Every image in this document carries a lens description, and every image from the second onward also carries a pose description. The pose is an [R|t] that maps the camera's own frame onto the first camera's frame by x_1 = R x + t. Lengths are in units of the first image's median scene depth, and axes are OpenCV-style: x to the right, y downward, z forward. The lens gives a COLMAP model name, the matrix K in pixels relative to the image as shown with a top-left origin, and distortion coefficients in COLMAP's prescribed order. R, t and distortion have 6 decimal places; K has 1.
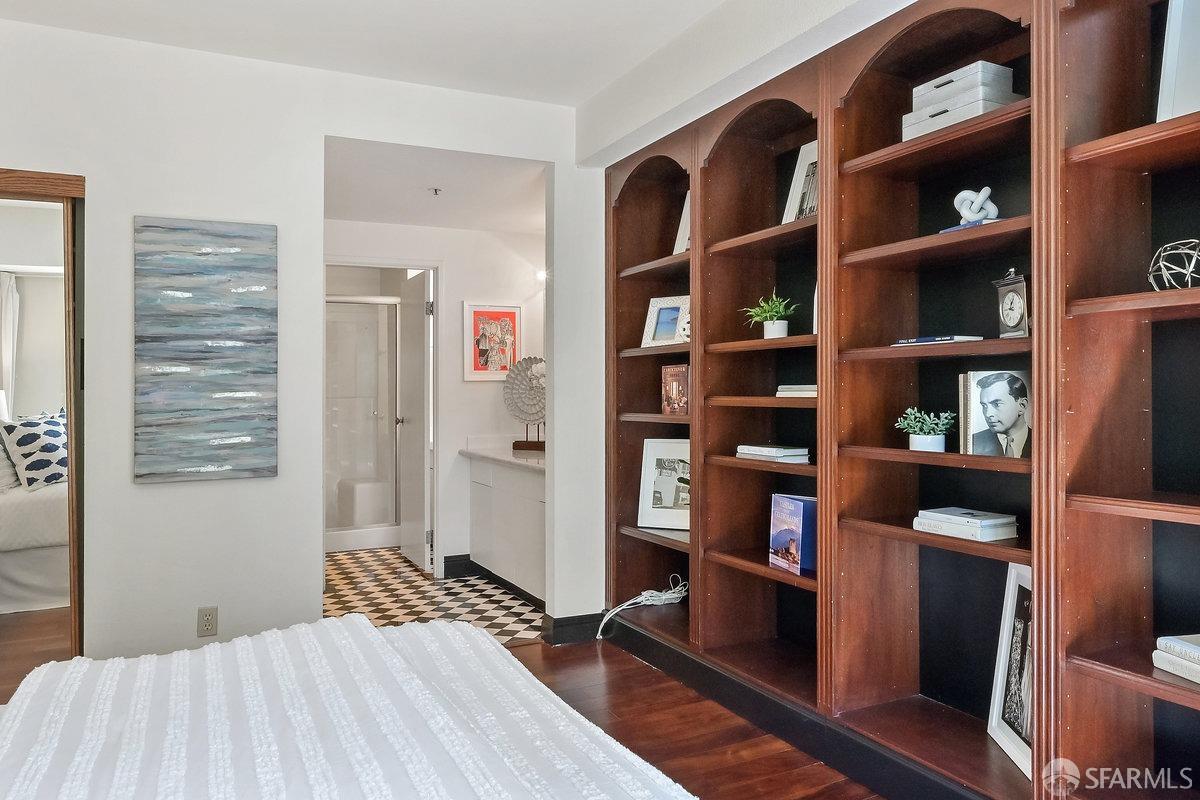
lens RADIAL K [[834.0, 0, 600.0], [0, 834.0, 400.0], [0, 0, 1]] dist [0.005819, 0.001501]
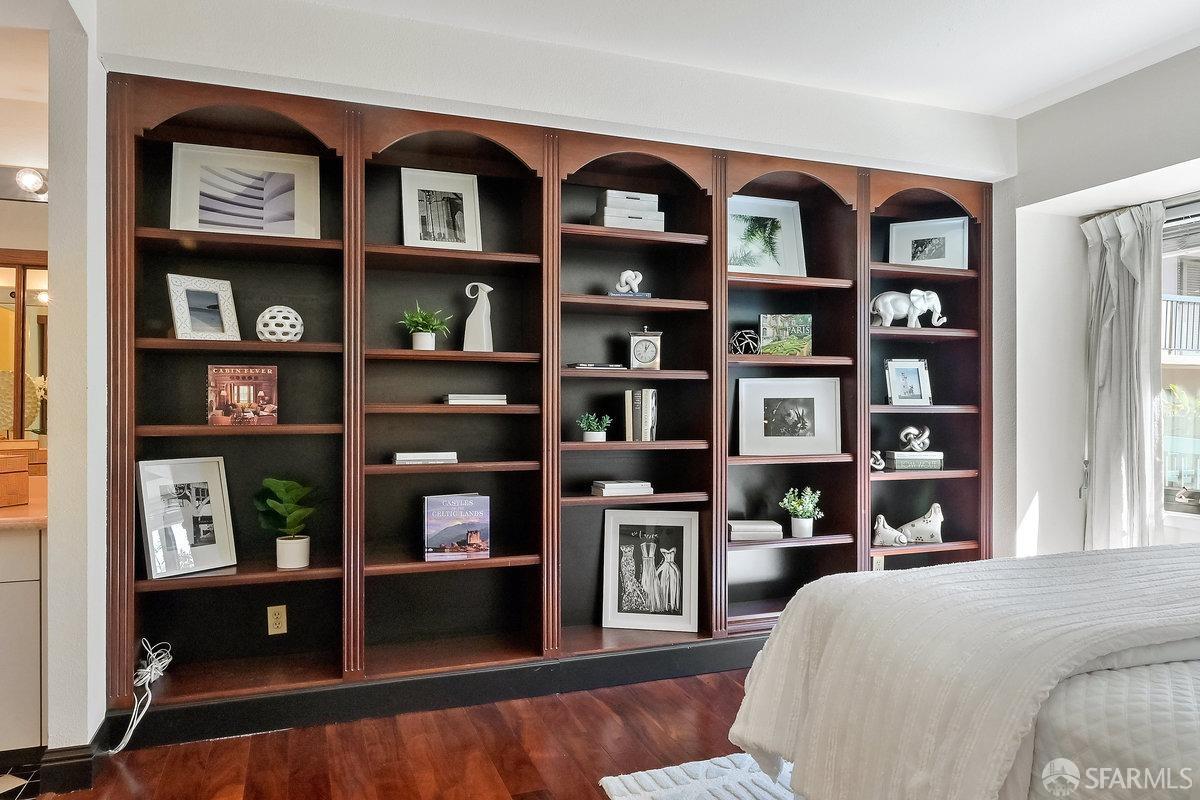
lens RADIAL K [[797.2, 0, 600.0], [0, 797.2, 400.0], [0, 0, 1]] dist [-0.005873, -0.000996]
pose [[0.109942, 0.001687, 0.993937, -0.776250], [0.001287, 0.999997, -0.001840, -0.007114], [-0.993937, 0.001481, 0.109940, 0.674267]]
